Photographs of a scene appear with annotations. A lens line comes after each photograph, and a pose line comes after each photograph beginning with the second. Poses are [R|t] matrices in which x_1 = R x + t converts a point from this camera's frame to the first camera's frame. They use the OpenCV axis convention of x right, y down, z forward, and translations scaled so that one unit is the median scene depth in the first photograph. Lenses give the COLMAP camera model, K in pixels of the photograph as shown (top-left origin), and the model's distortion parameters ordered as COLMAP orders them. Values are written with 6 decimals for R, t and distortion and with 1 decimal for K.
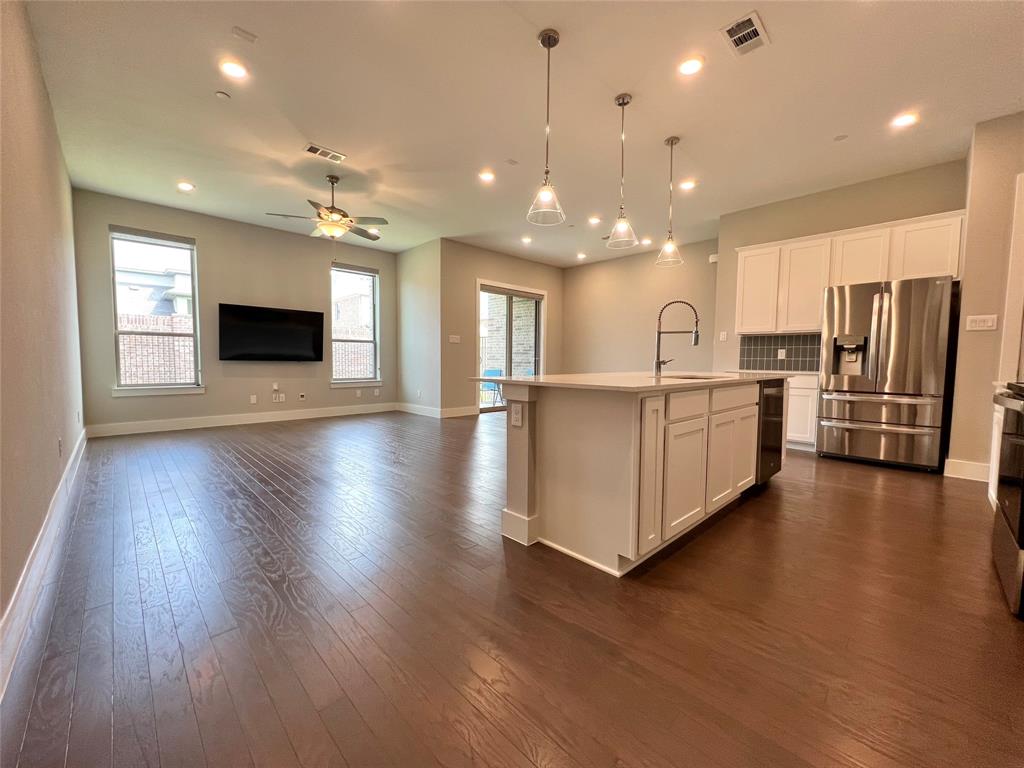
lens RADIAL K [[410.4, 0, 514.0], [0, 410.4, 384.9], [0, 0, 1]] dist [-0.007879, -0.000283]
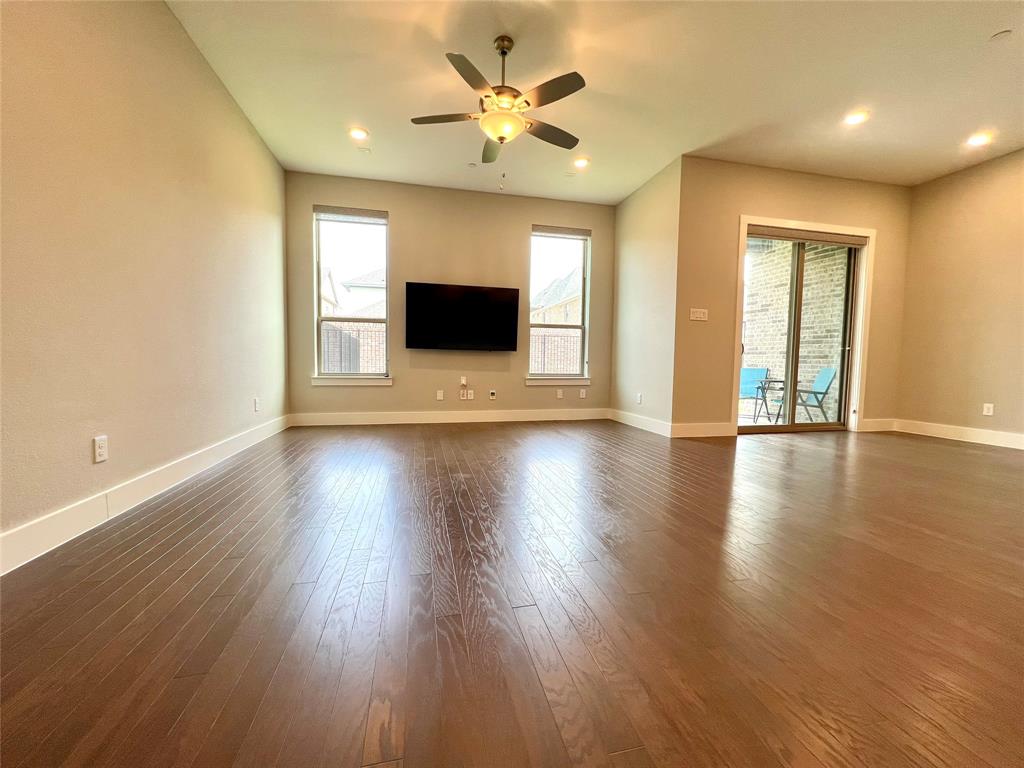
lens RADIAL K [[410.4, 0, 515.3], [0, 410.4, 383.8], [0, 0, 1]] dist [-0.007879, -0.000283]
pose [[0.857603, 0.033133, -0.513244, -0.059301], [-0.039529, 0.999217, -0.001545, 0.006688], [0.512791, 0.021613, 0.858241, 0.310035]]
